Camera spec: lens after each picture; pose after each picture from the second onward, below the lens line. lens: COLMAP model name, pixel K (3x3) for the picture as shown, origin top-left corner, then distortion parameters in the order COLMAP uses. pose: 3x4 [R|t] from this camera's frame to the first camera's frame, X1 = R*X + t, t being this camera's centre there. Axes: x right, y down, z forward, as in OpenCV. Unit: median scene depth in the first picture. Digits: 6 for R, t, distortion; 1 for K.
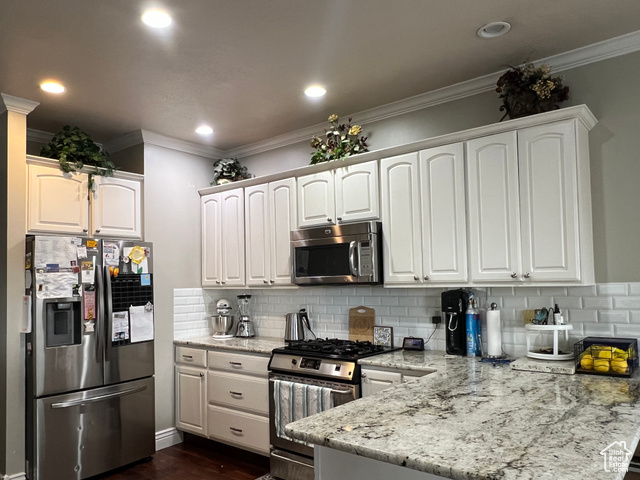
lens RADIAL K [[477.3, 0, 307.7], [0, 477.3, 264.5], [0, 0, 1]] dist [0.009090, -0.011321]
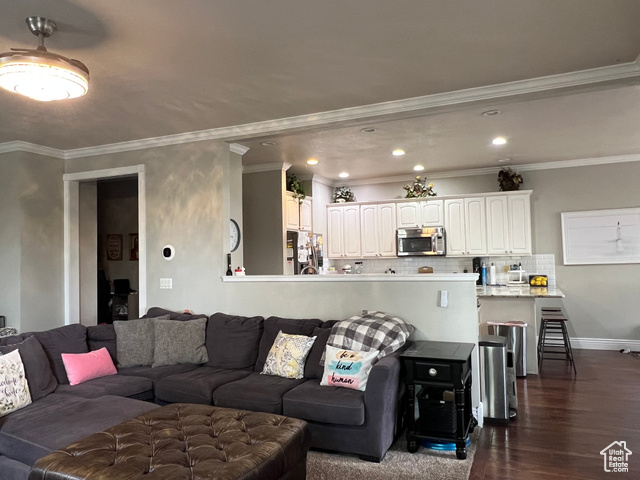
lens RADIAL K [[477.3, 0, 320.6], [0, 477.3, 239.4], [0, 0, 1]] dist [0.009090, -0.011321]
pose [[0.957691, 0.011041, 0.287588, -0.975443], [-0.009629, 0.999934, -0.006326, -0.013573], [-0.287638, 0.003289, 0.957733, -0.912345]]
